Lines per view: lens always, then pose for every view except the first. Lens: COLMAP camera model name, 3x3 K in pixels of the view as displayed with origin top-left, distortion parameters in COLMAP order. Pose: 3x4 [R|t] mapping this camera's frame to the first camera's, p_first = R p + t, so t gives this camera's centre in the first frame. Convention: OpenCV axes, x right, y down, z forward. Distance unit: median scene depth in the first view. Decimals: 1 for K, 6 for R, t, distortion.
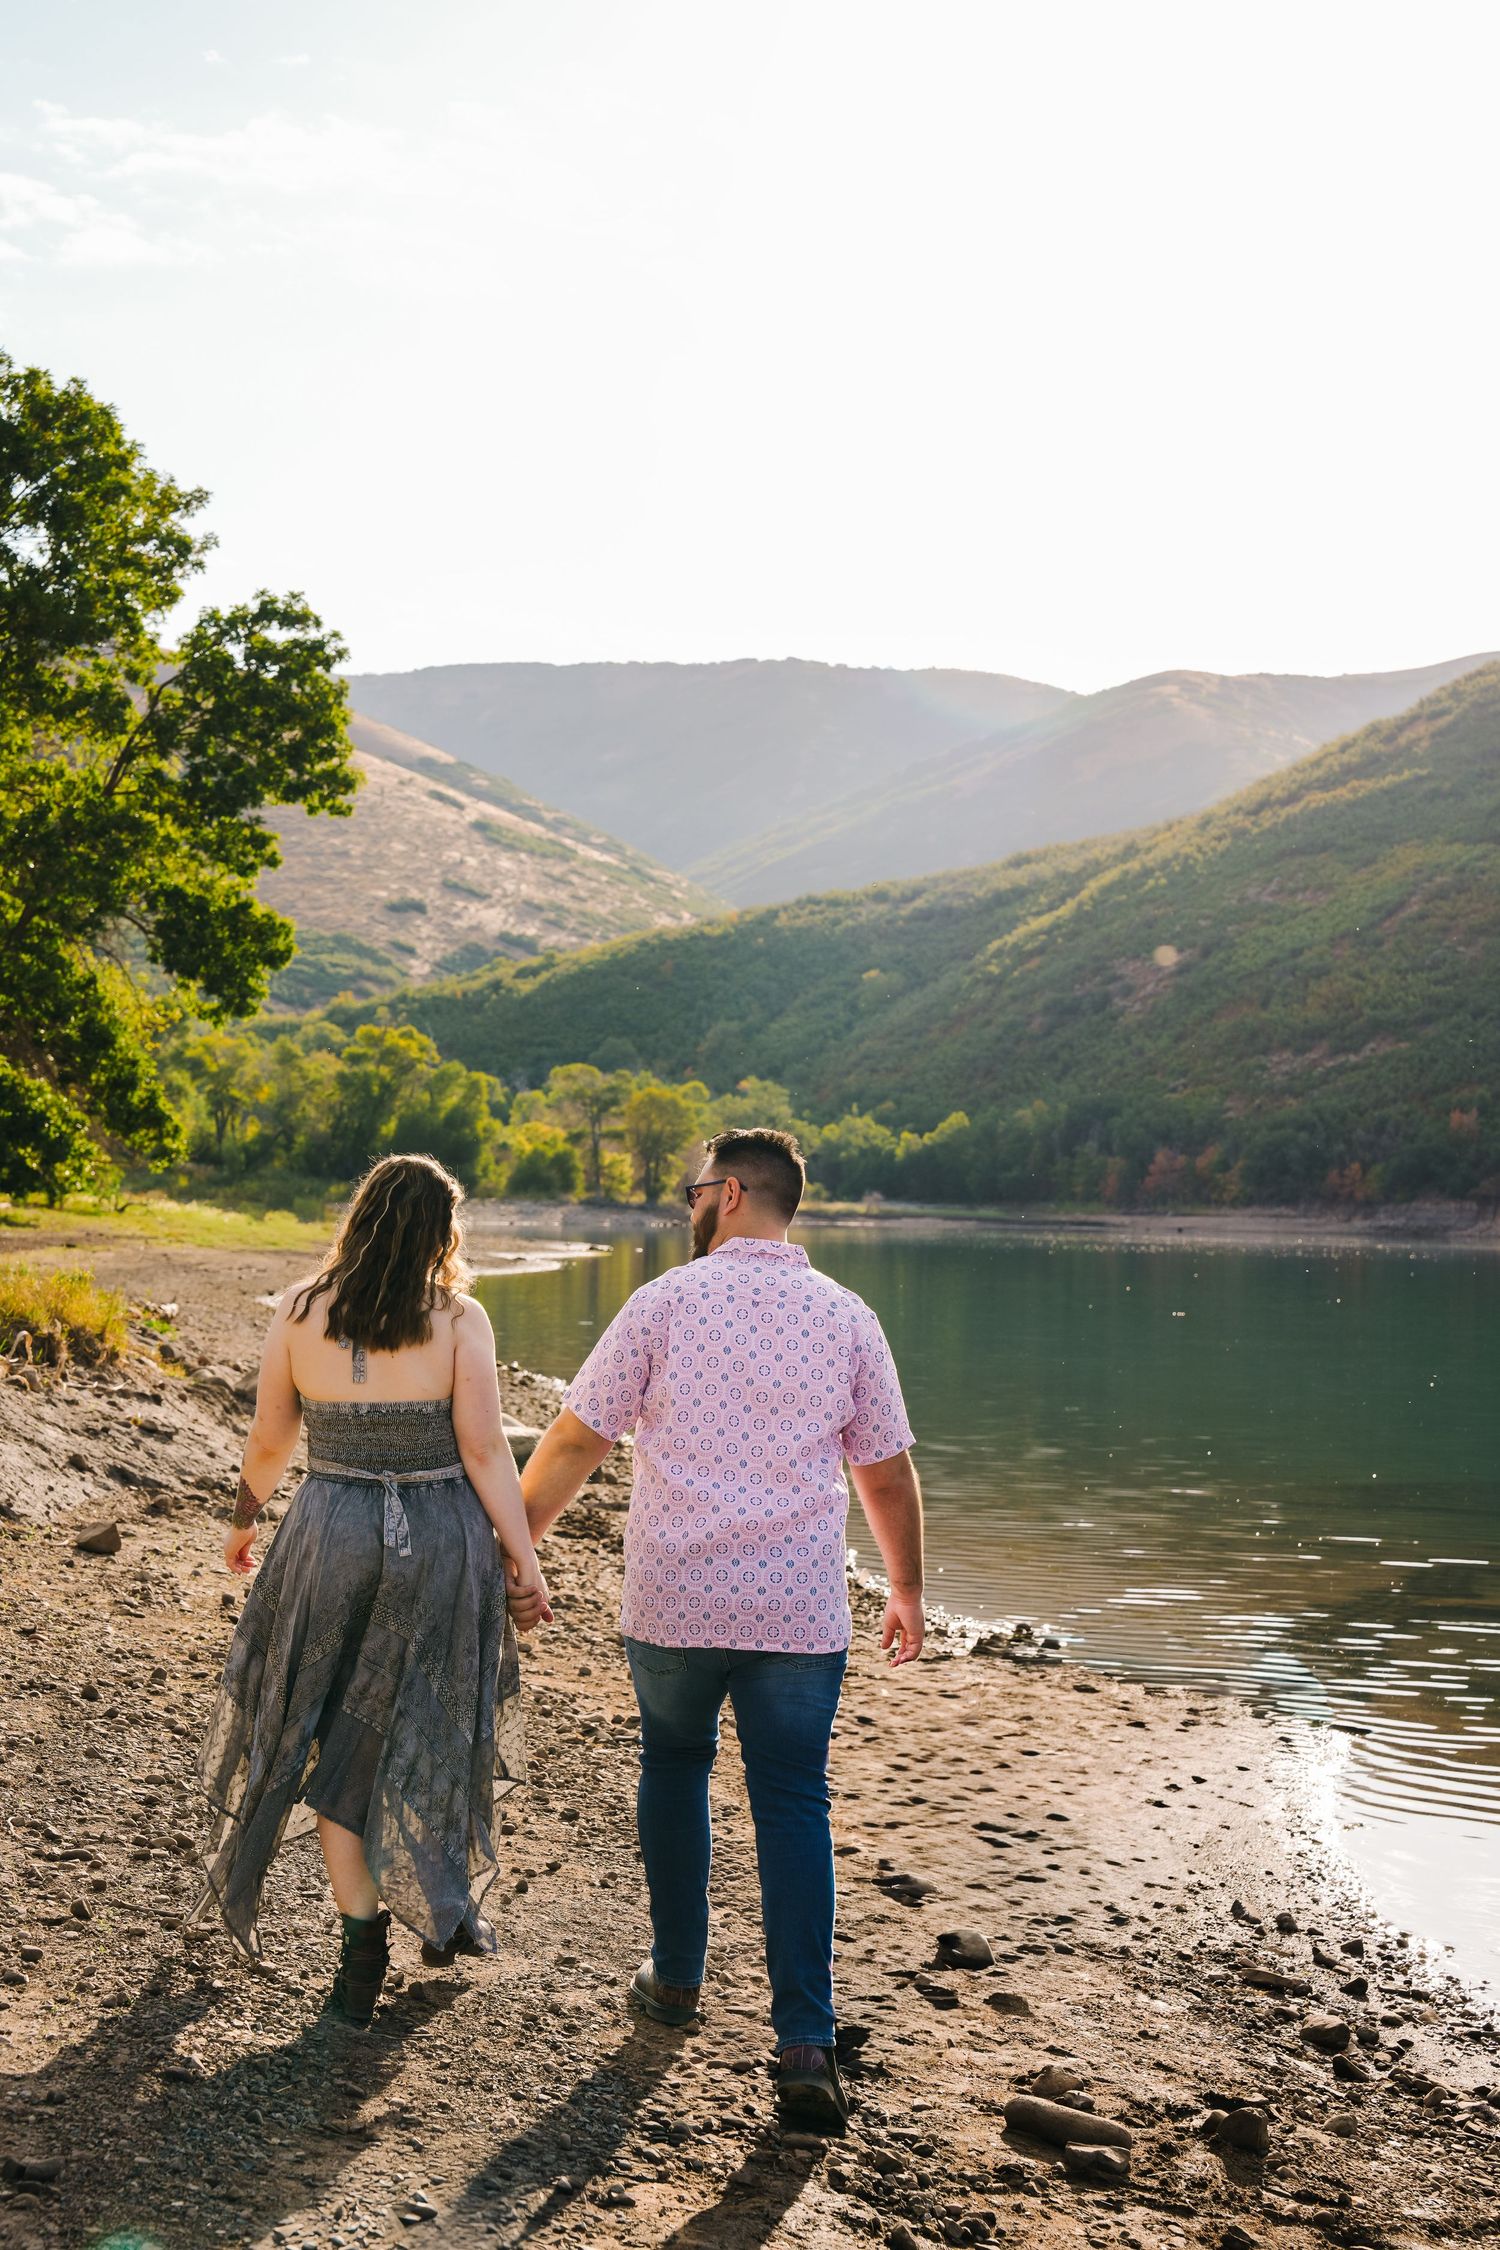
lens RADIAL K [[3502.6, 0, 781.8], [0, 3502.6, 1308.0], [0, 0, 1]] dist [0.109903, 0.000000]
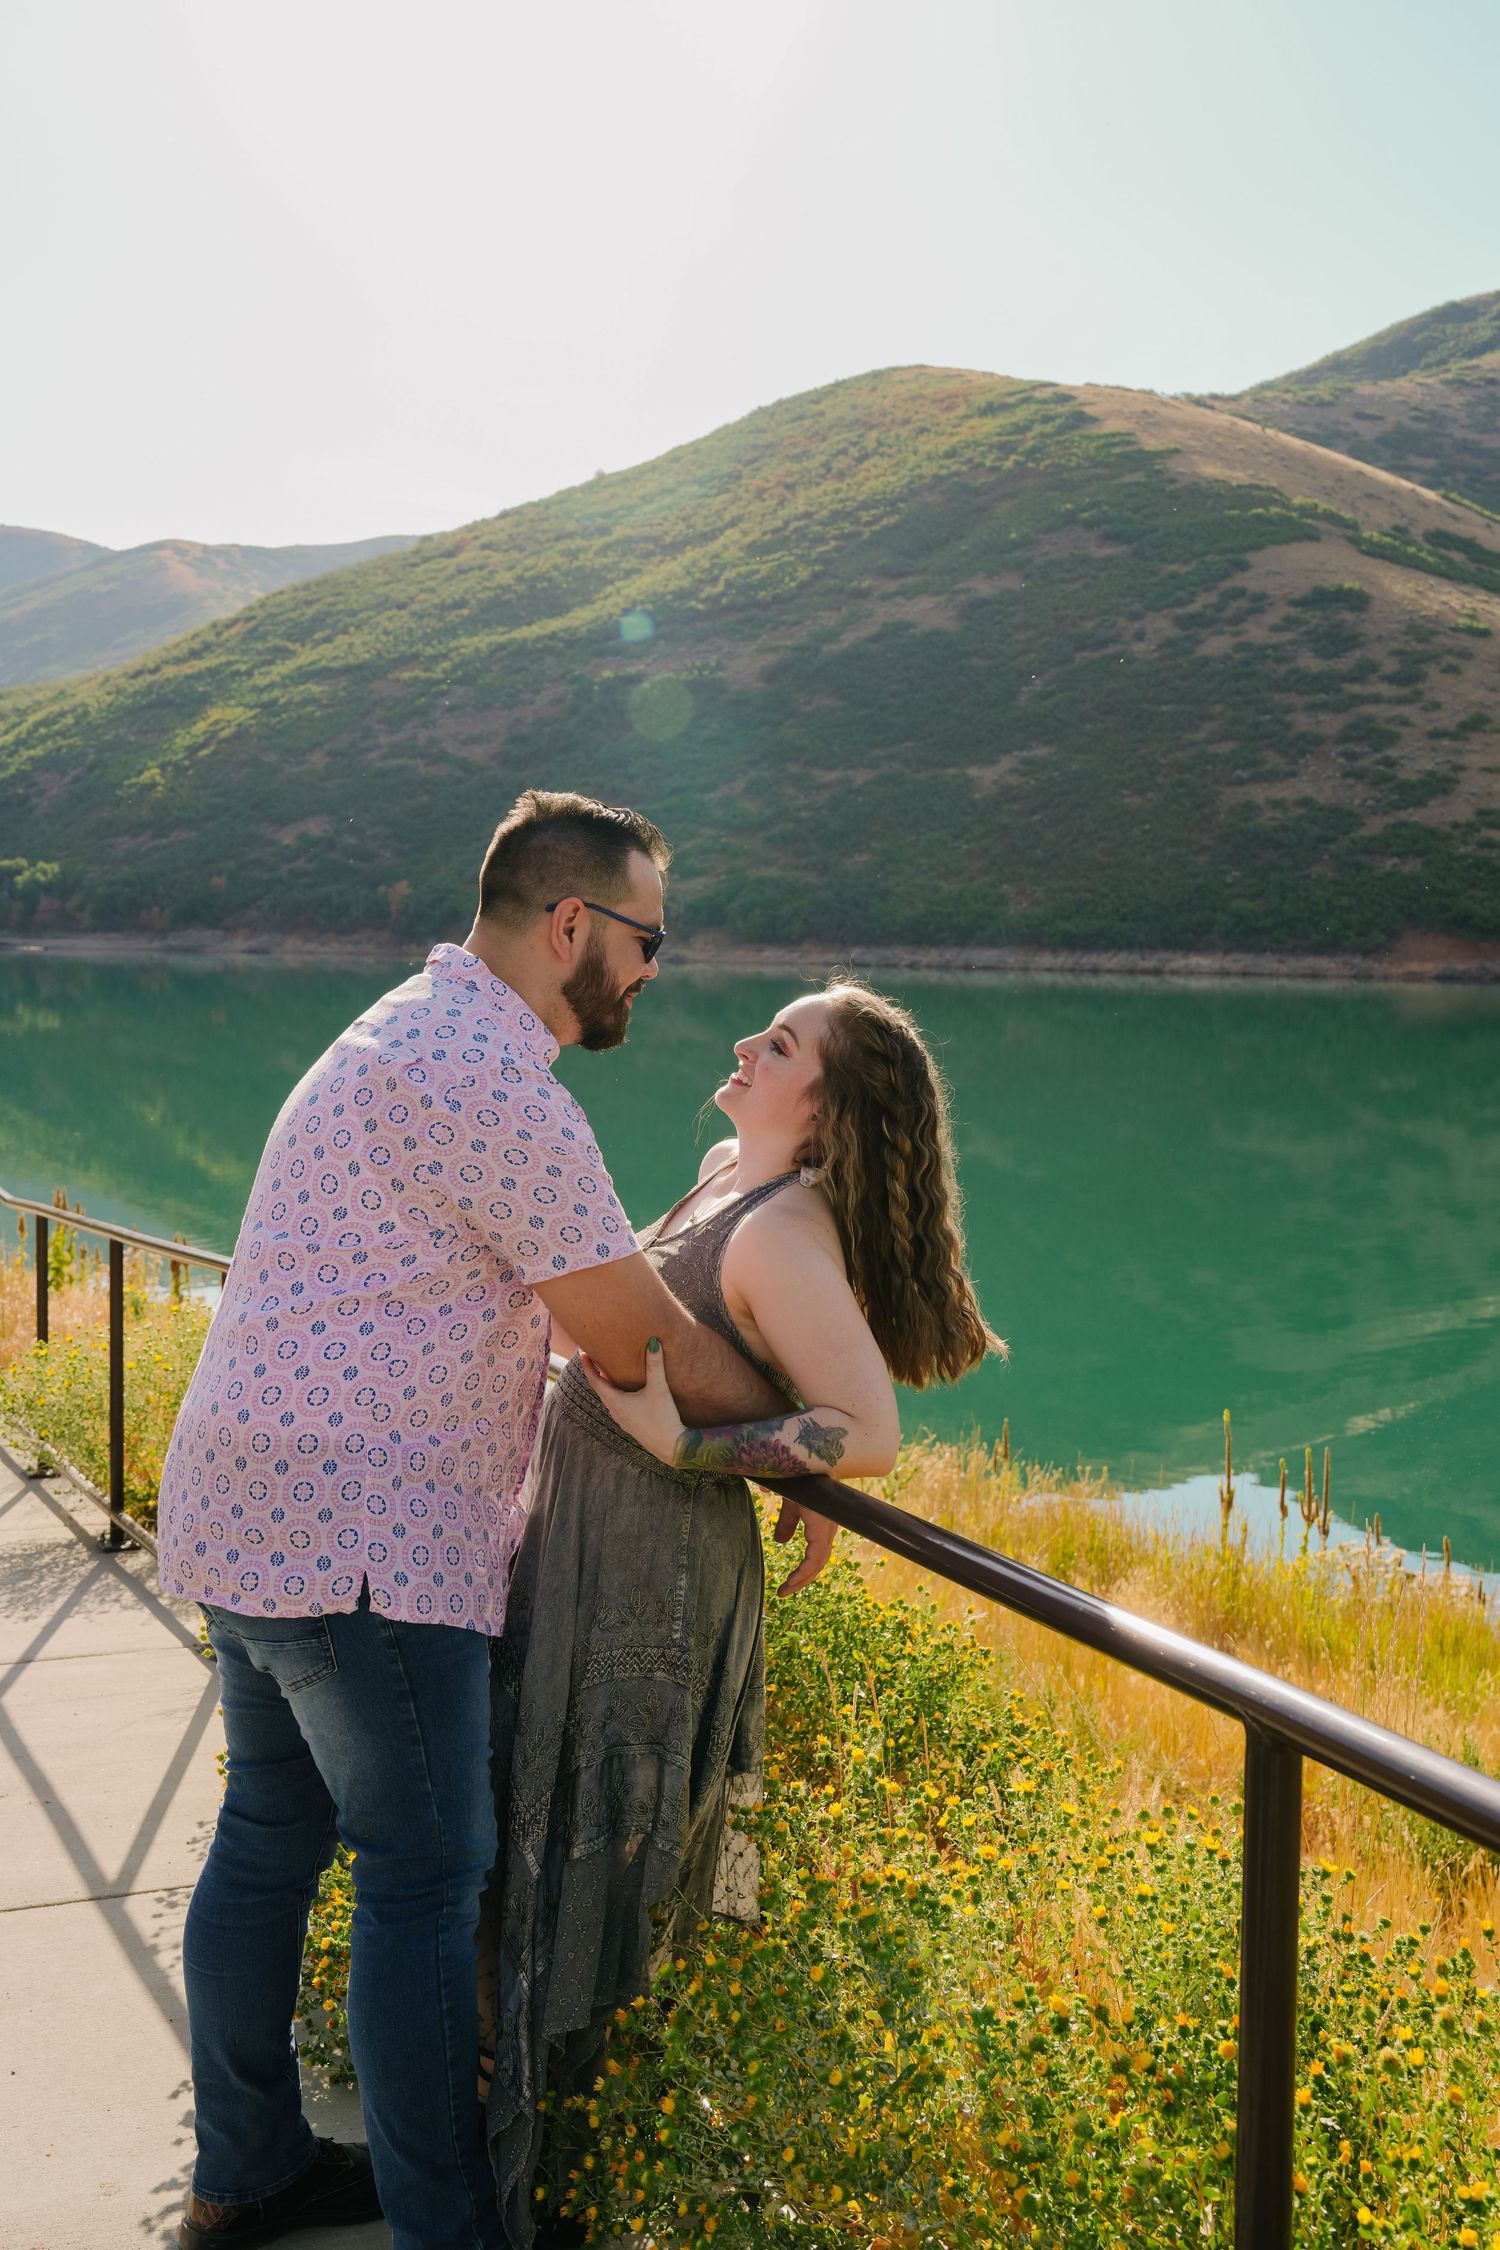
lens RADIAL K [[2379.7, 0, 782.3], [0, 2379.7, 1051.6], [0, 0, 1]] dist [-0.006243, 0.000000]
pose [[0.938508, -0.028151, 0.344109, 0.035540], [0.016823, 0.999215, 0.035863, -0.005549], [-0.344848, -0.027869, 0.938245, -0.115245]]
